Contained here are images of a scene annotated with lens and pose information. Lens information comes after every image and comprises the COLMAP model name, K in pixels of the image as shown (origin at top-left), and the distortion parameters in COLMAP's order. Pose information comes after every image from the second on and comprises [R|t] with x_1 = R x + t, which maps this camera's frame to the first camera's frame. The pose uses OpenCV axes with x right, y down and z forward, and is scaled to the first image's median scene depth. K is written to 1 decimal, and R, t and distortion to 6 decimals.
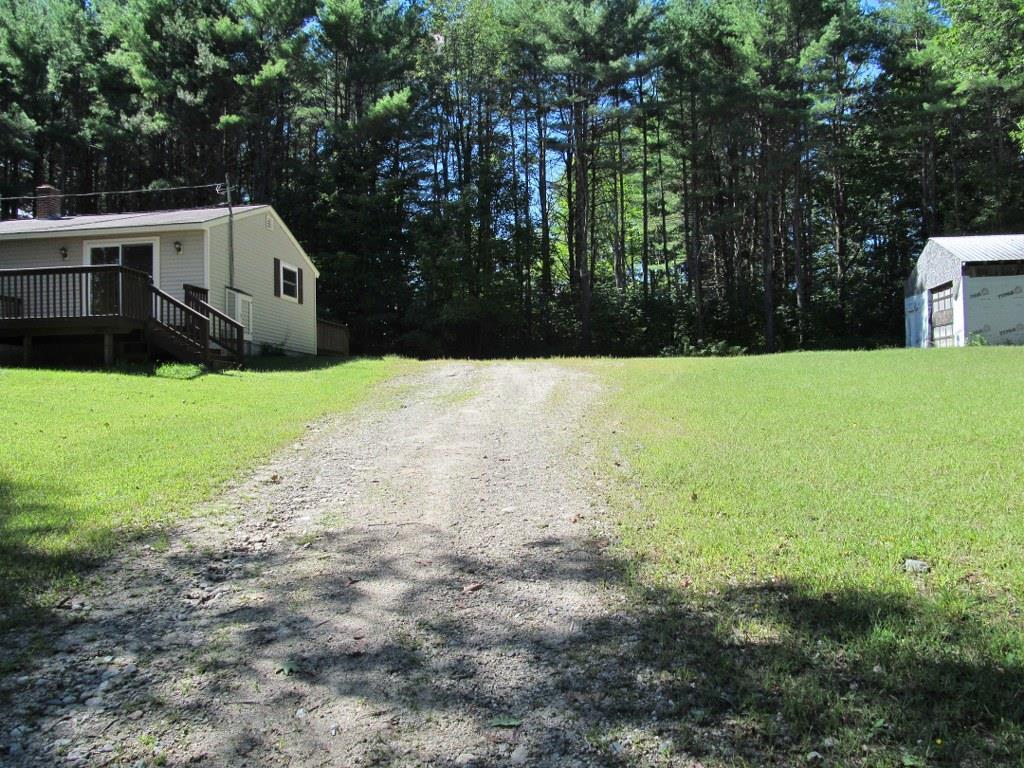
lens RADIAL K [[934.0, 0, 512.0], [0, 934.0, 384.0], [0, 0, 1]] dist [-0.012334, -0.009170]
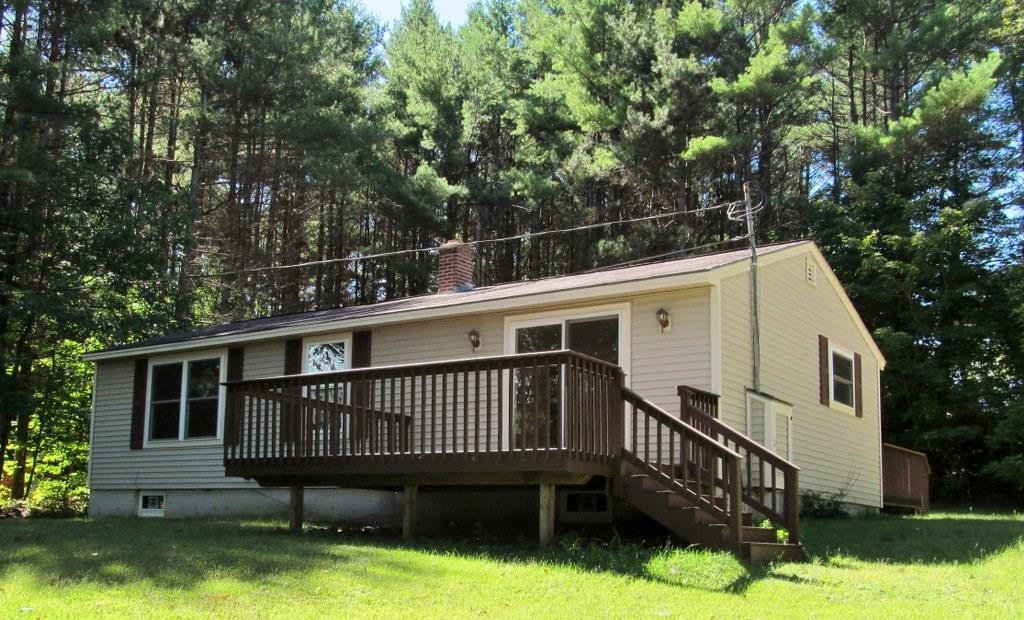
lens RADIAL K [[960.3, 0, 512.0], [0, 960.3, 310.0], [0, 0, 1]] dist [0.001721, 0.000237]
pose [[0.915246, -0.058073, -0.398688, -0.186620], [-0.016617, 0.983274, -0.181371, -0.041837], [0.402552, 0.172624, 0.898973, 0.396911]]
